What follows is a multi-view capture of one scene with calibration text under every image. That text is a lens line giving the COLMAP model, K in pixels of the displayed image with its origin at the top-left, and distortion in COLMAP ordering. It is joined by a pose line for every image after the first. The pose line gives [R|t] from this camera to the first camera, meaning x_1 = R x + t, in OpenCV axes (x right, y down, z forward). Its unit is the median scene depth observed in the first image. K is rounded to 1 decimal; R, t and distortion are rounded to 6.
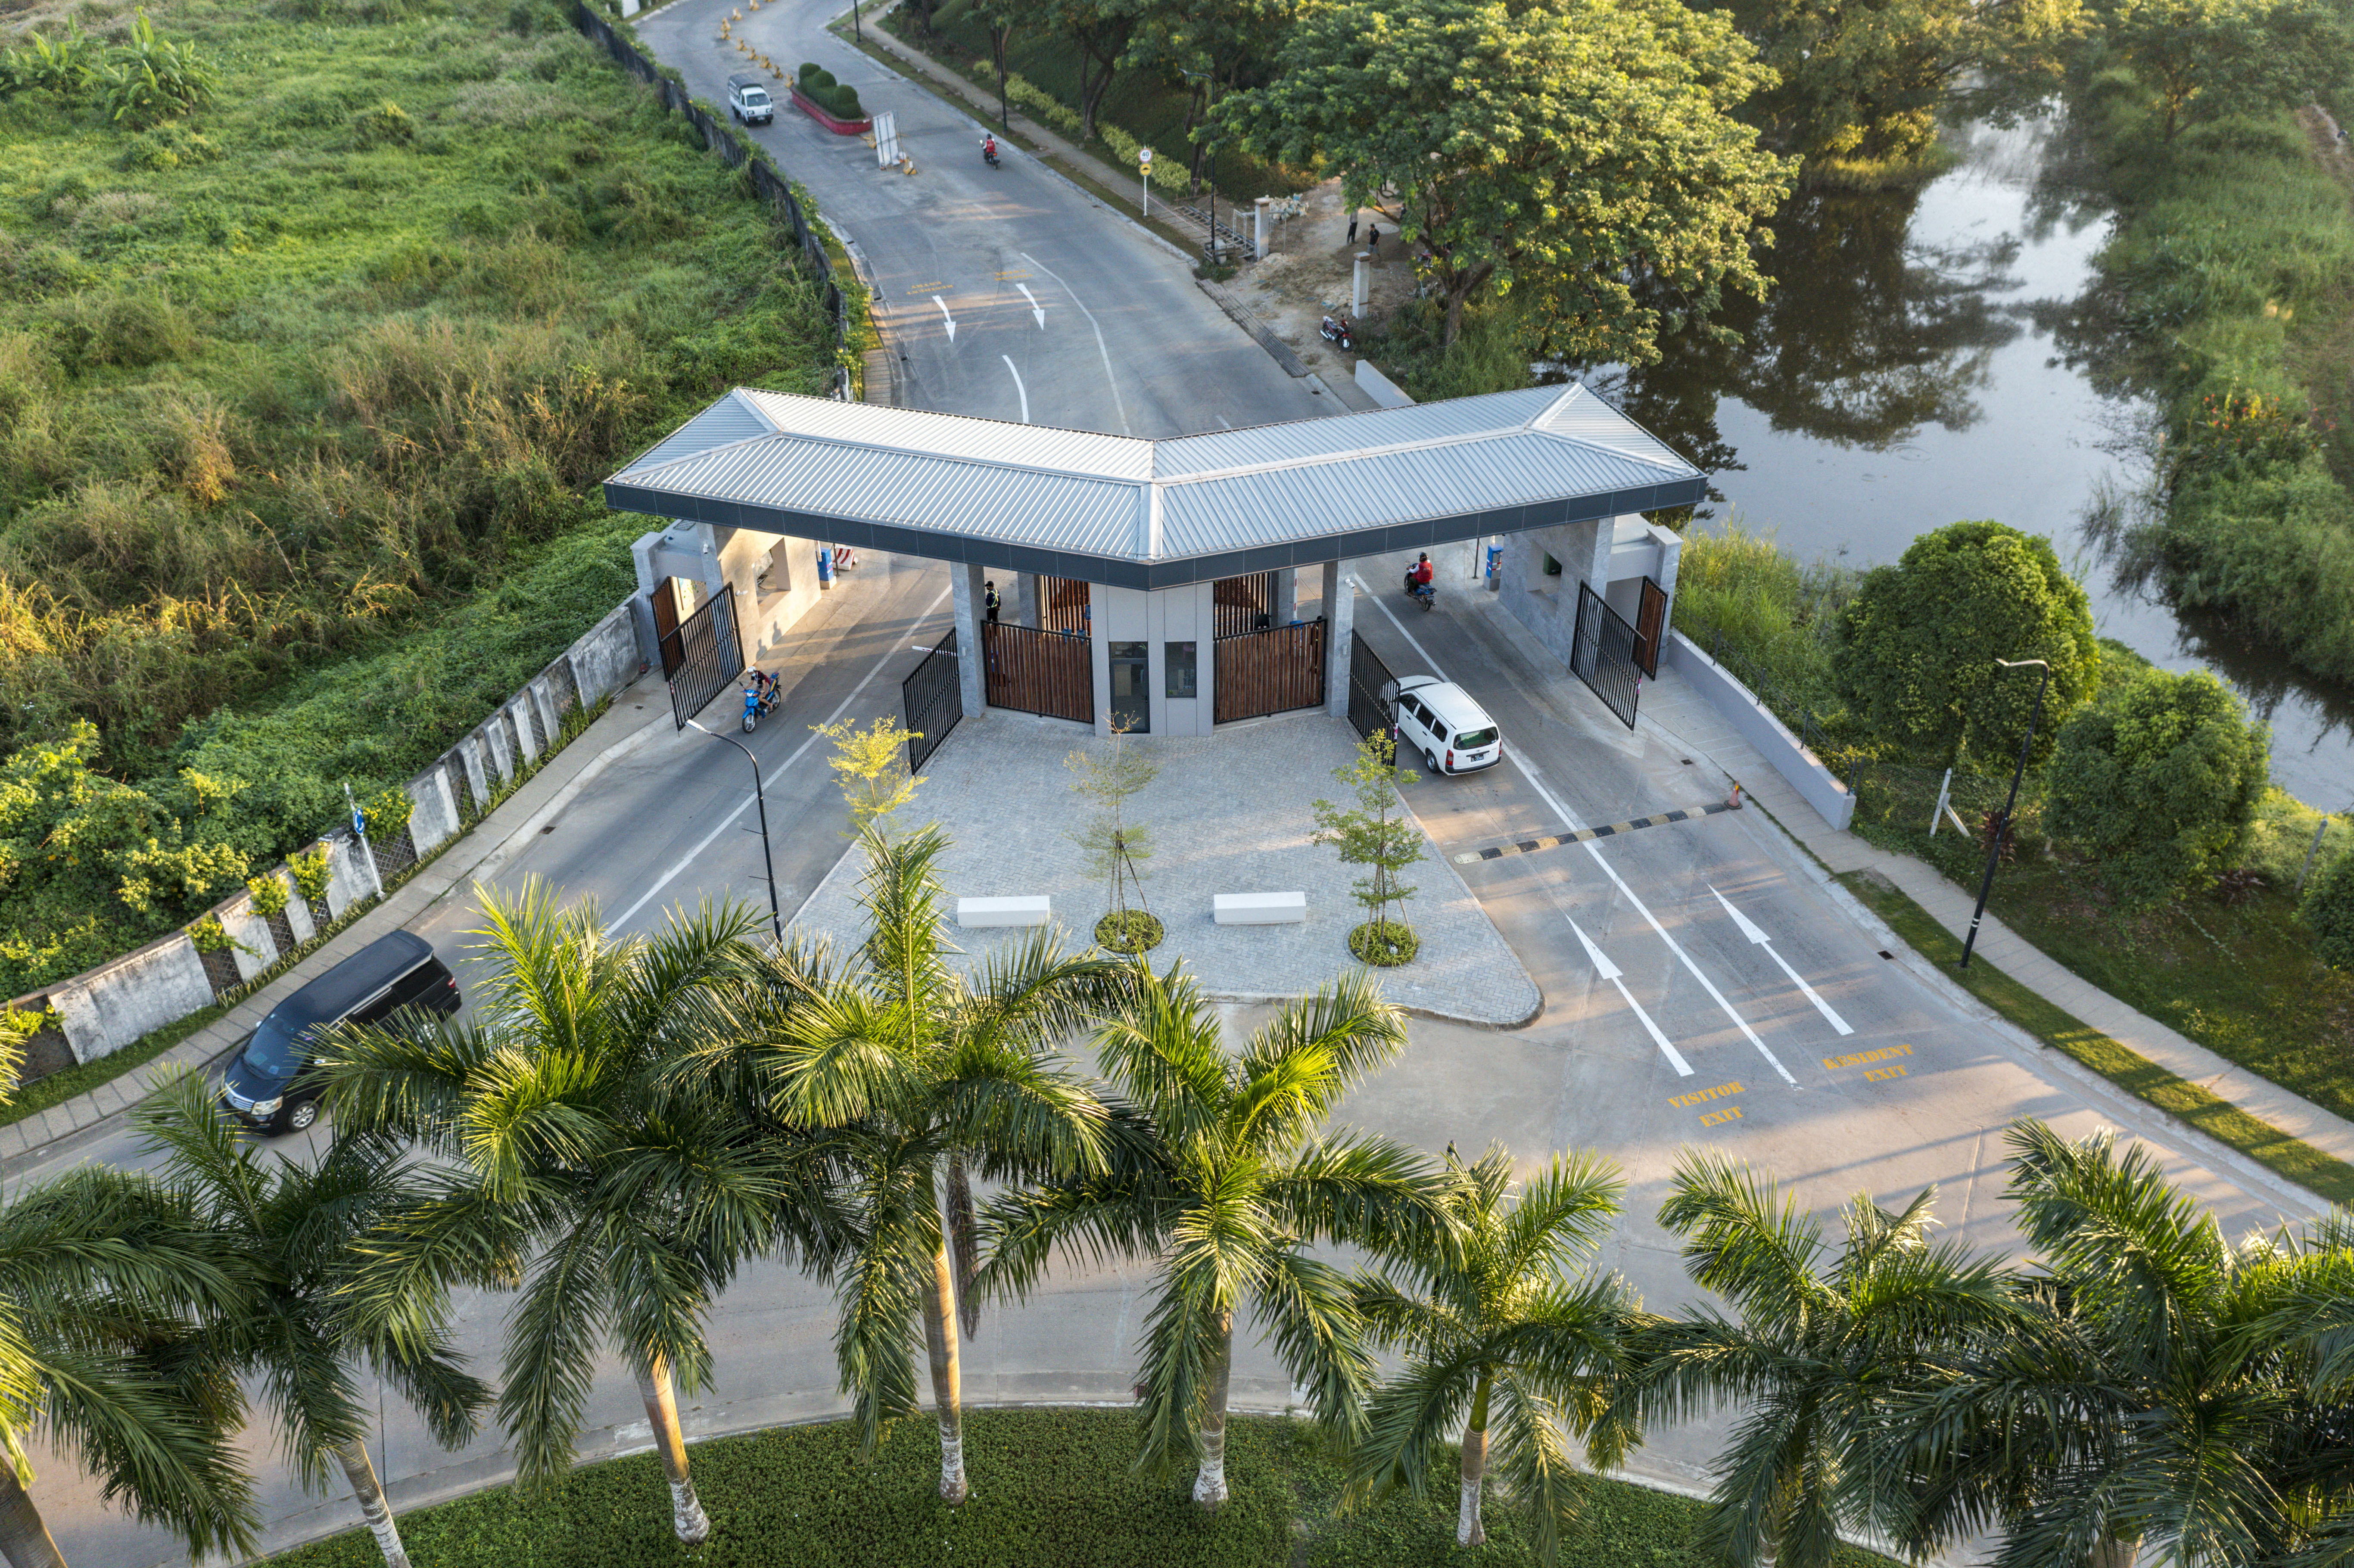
lens RADIAL K [[1875.3, 0, 1171.3], [0, 1875.3, 789.8], [0, 0, 1]] dist [0.011541, 0.009185]
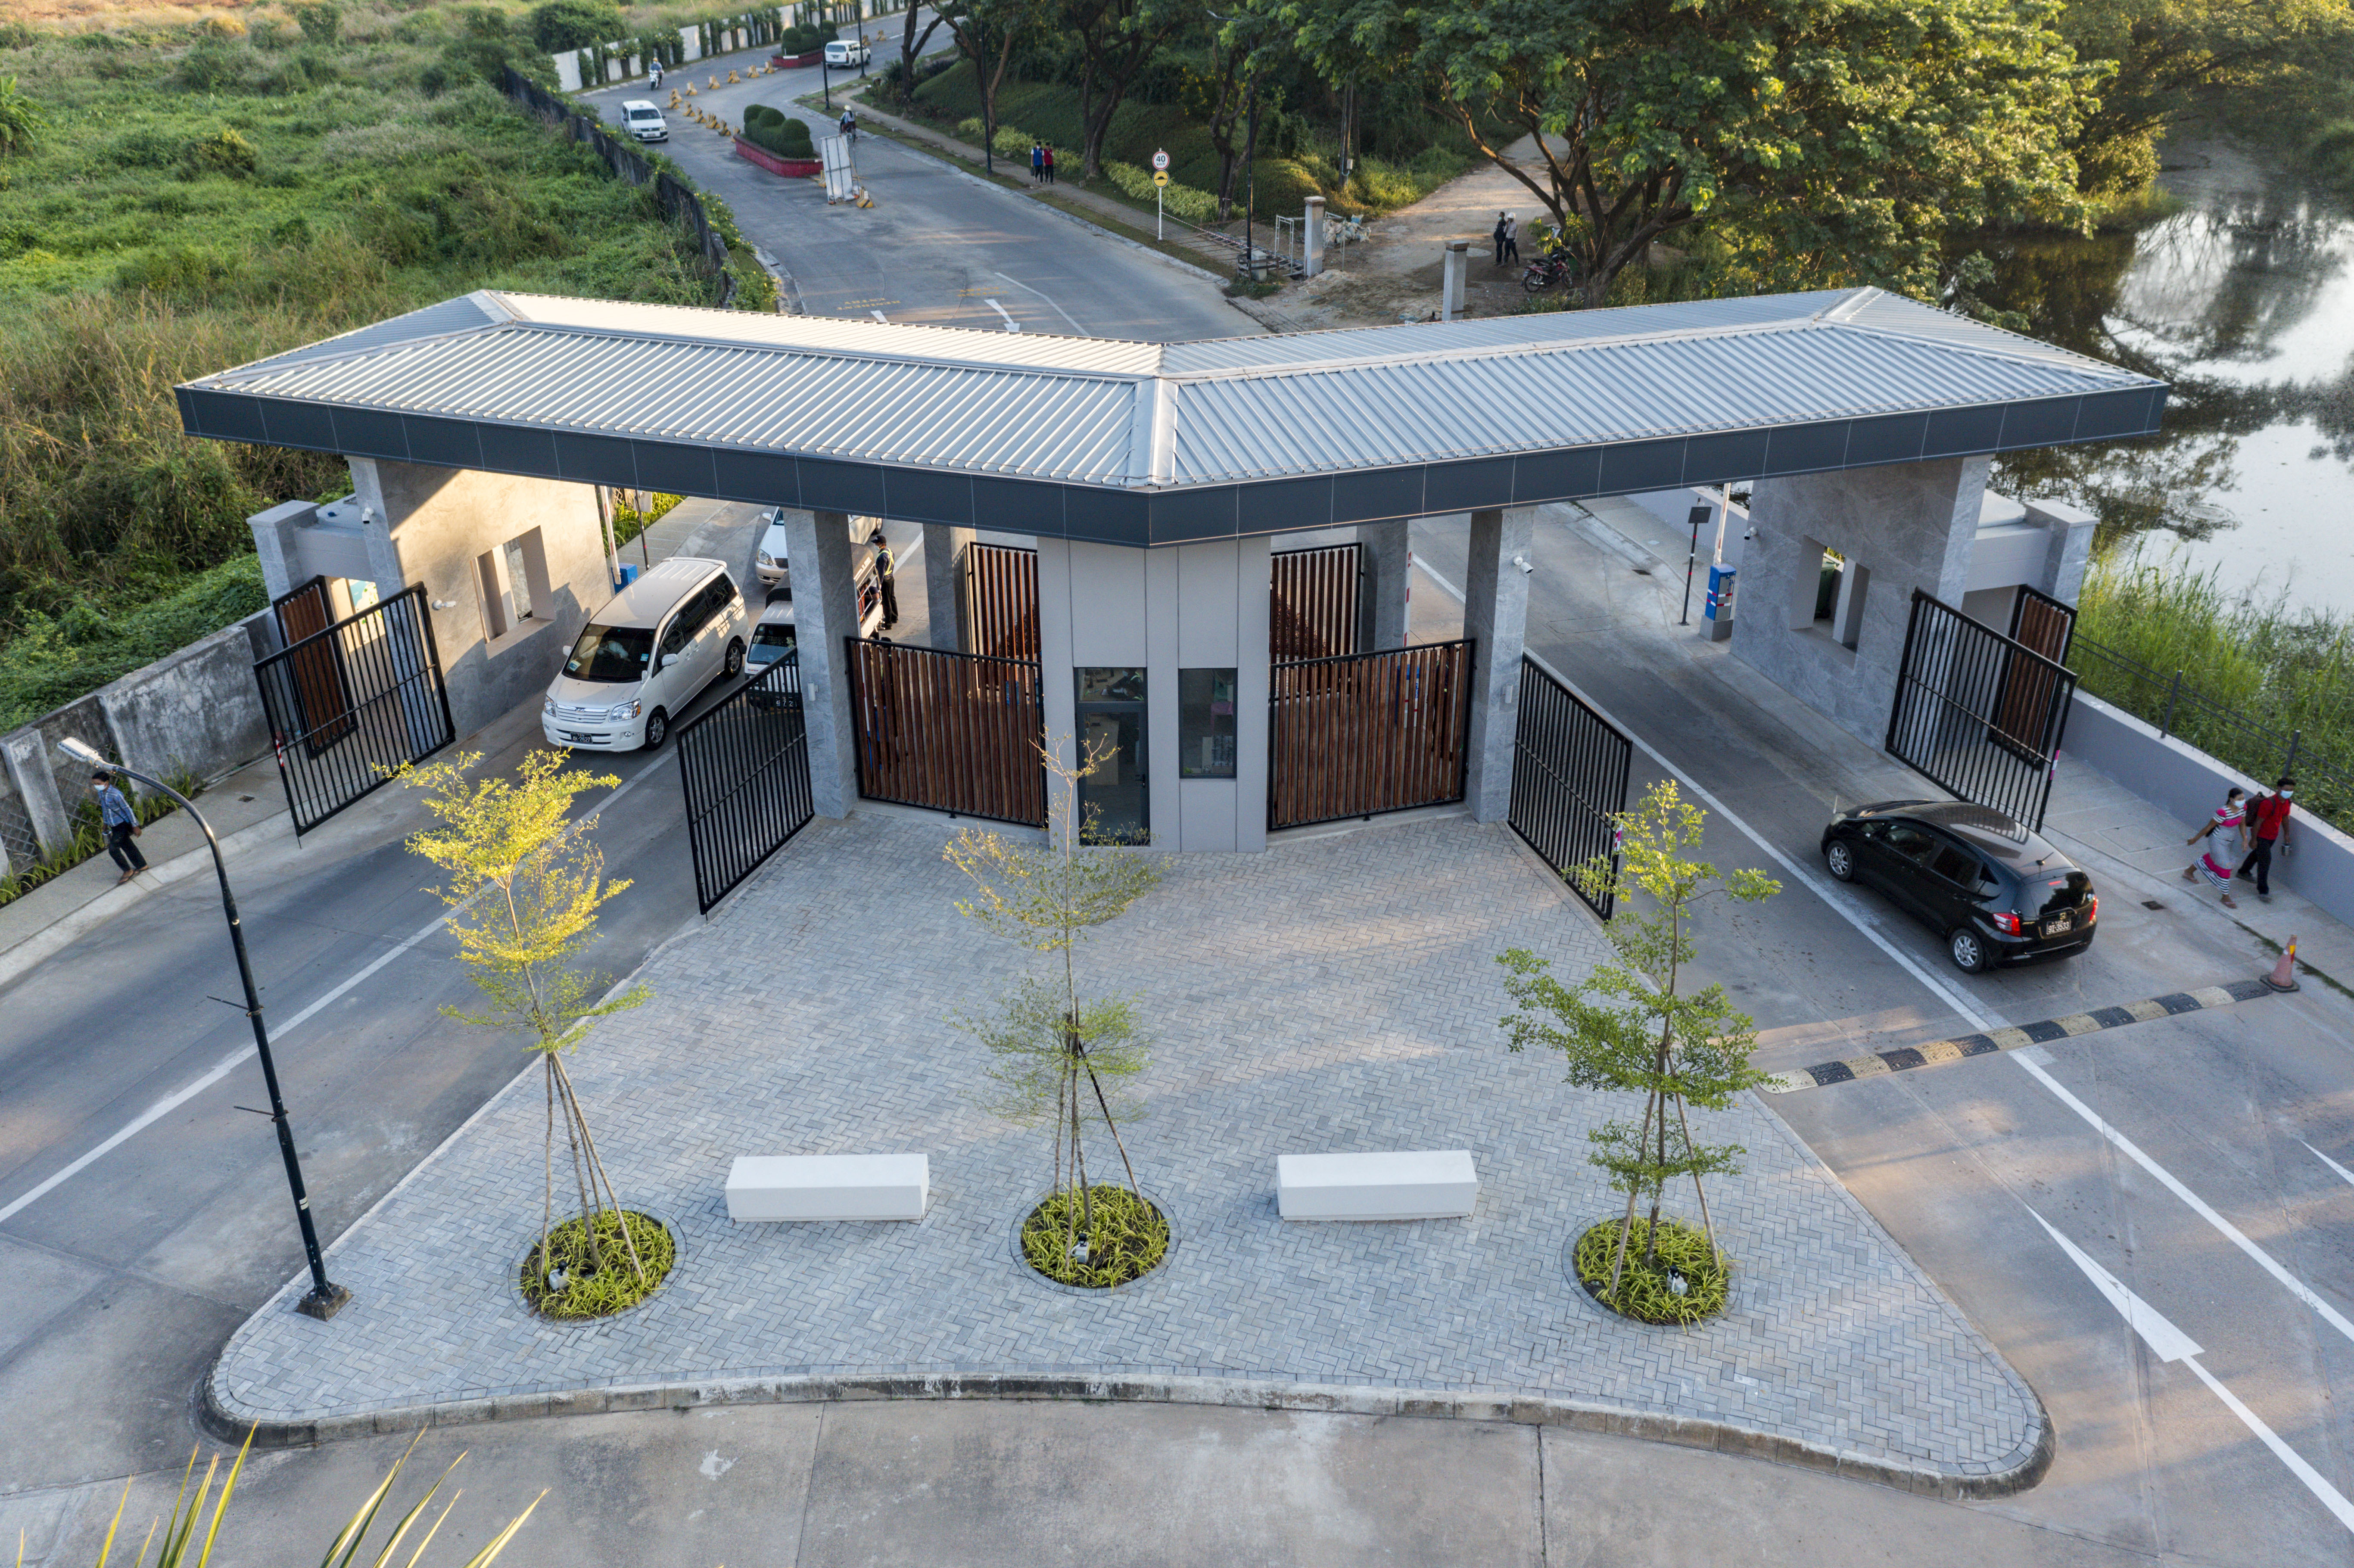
lens RADIAL K [[1874.0, 0, 1171.8], [0, 1874.0, 787.5], [0, 0, 1]] dist [-0.002075, 0.031056]
pose [[0.999924, 0.008509, -0.008871, -0.000328], [-0.009516, 0.992682, -0.120385, 0.018215], [0.007782, 0.120460, 0.992688, 0.447350]]
